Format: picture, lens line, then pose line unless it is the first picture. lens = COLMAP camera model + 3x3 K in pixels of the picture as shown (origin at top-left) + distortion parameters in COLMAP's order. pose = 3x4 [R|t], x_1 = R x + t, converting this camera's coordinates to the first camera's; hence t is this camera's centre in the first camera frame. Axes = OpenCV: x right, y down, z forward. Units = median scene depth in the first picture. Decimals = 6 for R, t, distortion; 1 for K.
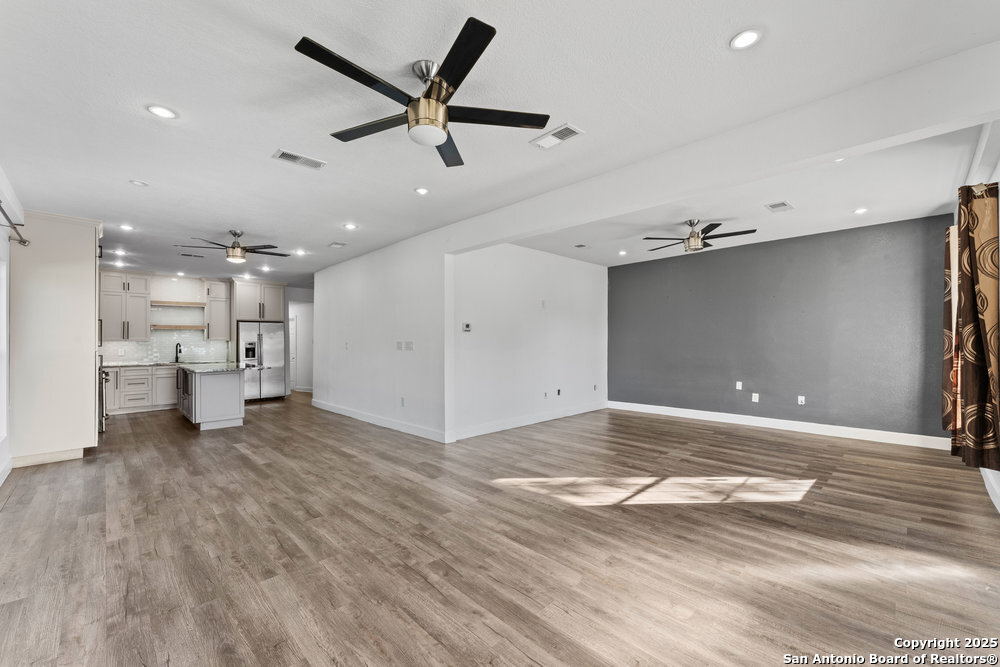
lens RADIAL K [[406.2, 0, 499.9], [0, 406.2, 339.4], [0, 0, 1]] dist [-0.008055, -0.000239]
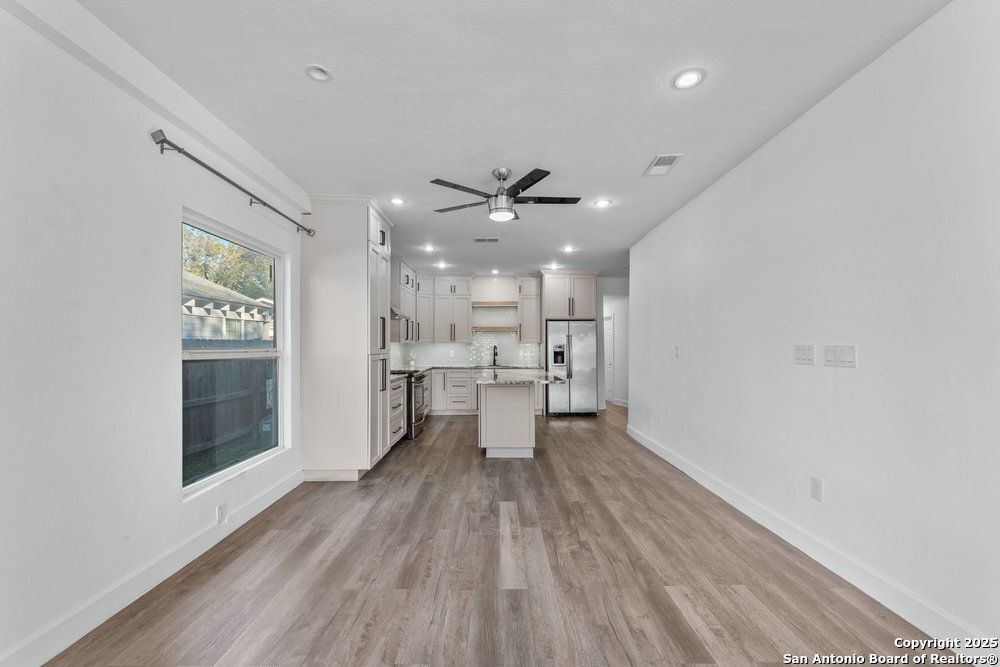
lens RADIAL K [[406.2, 0, 503.8], [0, 406.2, 336.6], [0, 0, 1]] dist [-0.008055, -0.000239]
pose [[0.728540, -0.008272, -0.684953, -0.122464], [-0.001943, 0.999898, -0.014142, 0.002067], [0.685000, 0.011634, 0.728450, 0.310975]]
